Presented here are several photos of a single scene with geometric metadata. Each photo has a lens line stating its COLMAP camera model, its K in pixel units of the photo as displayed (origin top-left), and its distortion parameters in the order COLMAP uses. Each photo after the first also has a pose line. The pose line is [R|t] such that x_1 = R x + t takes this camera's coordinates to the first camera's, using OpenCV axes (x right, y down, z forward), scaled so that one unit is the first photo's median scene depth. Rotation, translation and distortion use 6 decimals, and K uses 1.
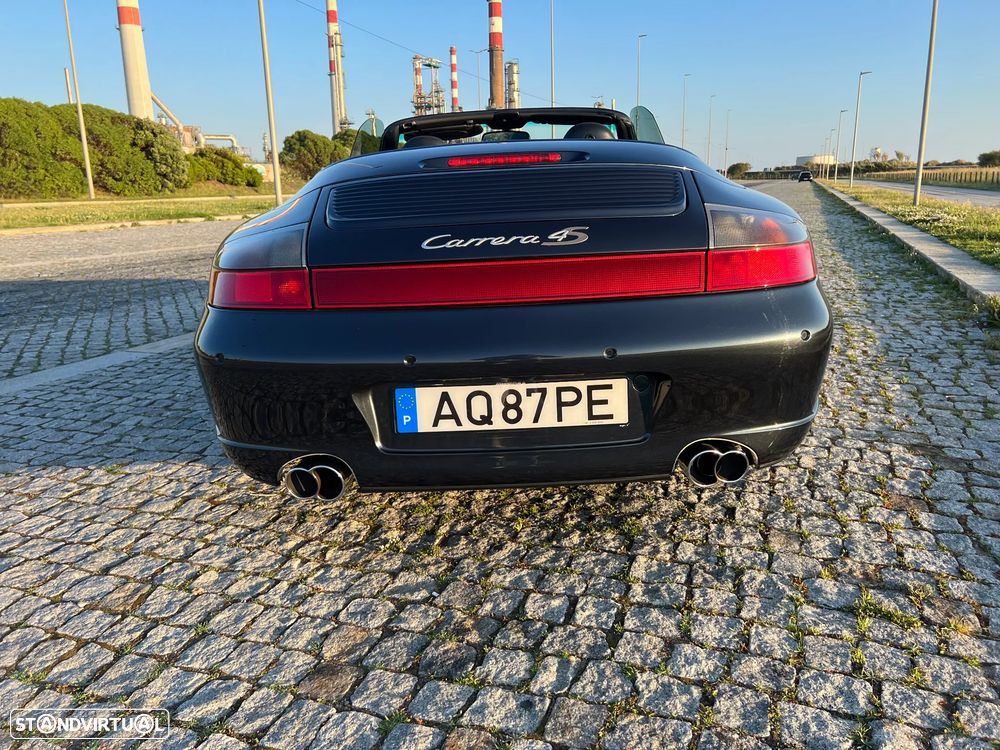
lens RADIAL K [[761.9, 0, 501.5], [0, 761.9, 367.1], [0, 0, 1]] dist [0.053029, -0.061080]
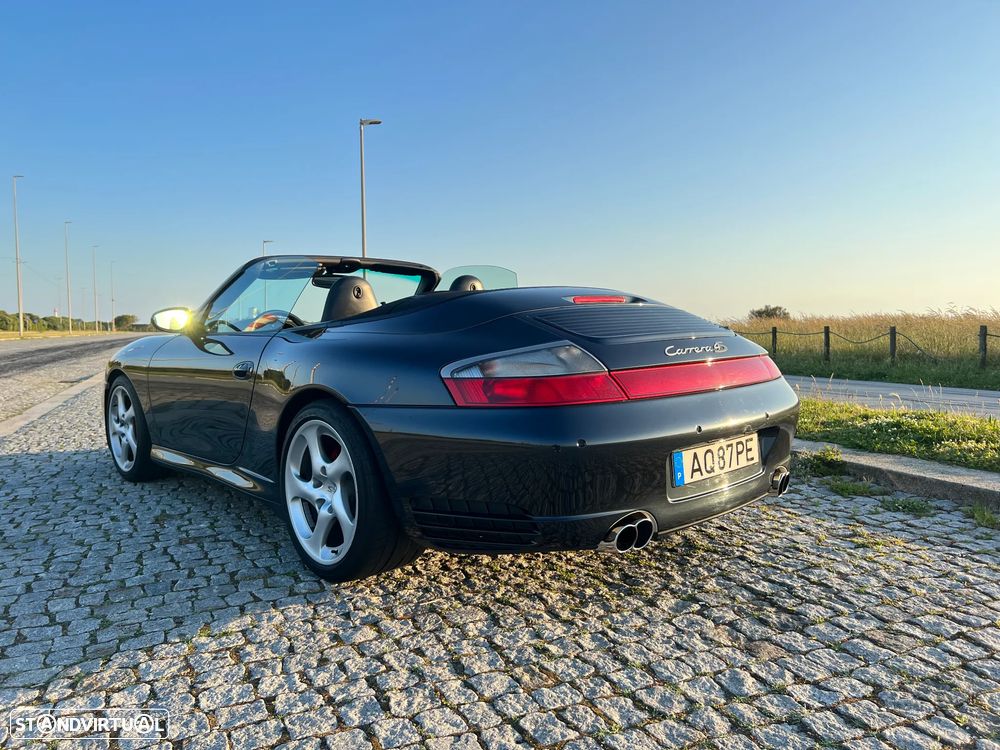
lens RADIAL K [[761.9, 0, 501.5], [0, 761.9, 367.1], [0, 0, 1]] dist [0.053029, -0.061080]
pose [[0.715710, -0.016366, 0.698205, -1.338261], [0.151983, 0.979416, -0.132836, 0.010807], [-0.681660, 0.201187, 0.703466, 0.198166]]
